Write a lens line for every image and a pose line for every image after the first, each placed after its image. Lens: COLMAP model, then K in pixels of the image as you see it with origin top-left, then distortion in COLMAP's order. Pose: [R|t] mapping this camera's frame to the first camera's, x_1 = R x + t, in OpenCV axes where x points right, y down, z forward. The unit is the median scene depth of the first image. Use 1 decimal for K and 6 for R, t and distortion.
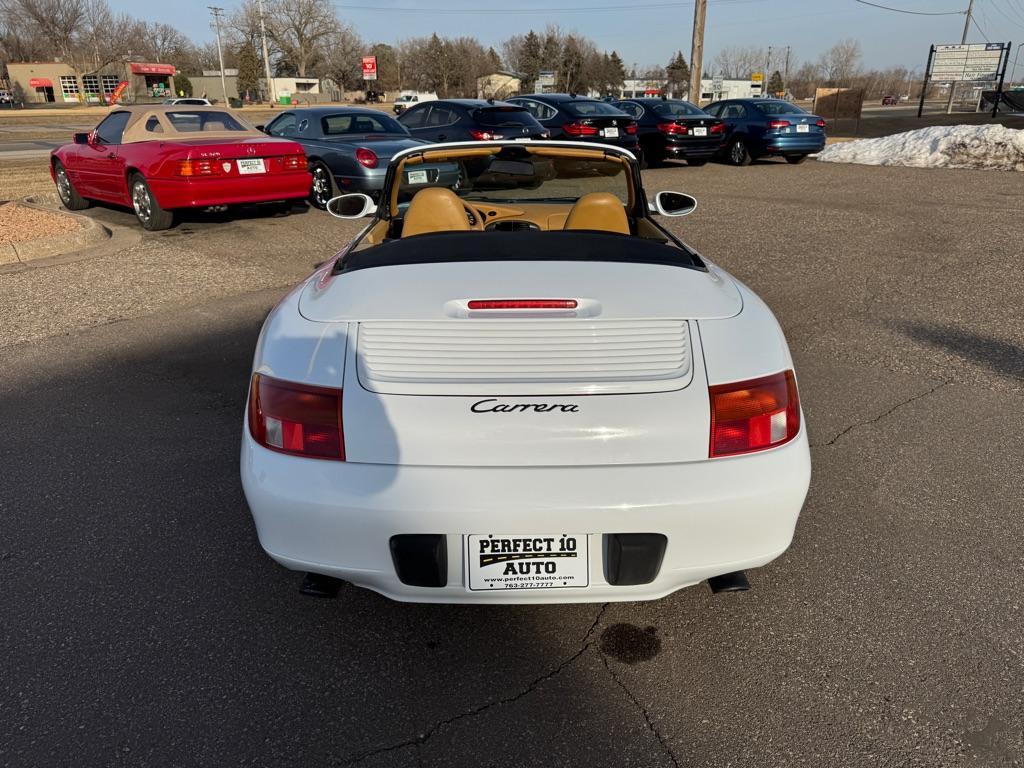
lens RADIAL K [[743.1, 0, 512.0], [0, 743.1, 384.0], [0, 0, 1]] dist [-0.015893, 0.003783]
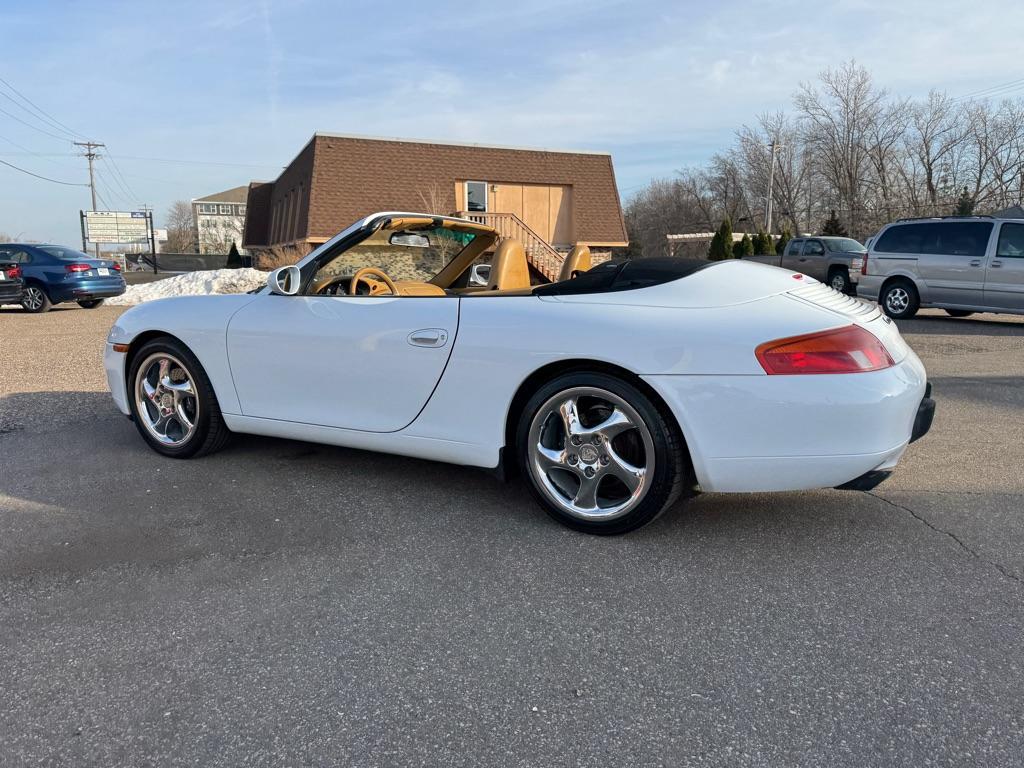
lens RADIAL K [[722.6, 0, 512.0], [0, 722.6, 384.0], [0, 0, 1]] dist [0.084868, -0.129571]
pose [[0.489090, -0.139308, 0.861037, -0.196246], [0.314698, 0.948856, -0.025240, -0.006036], [-0.813484, 0.283311, 0.507916, 0.096548]]
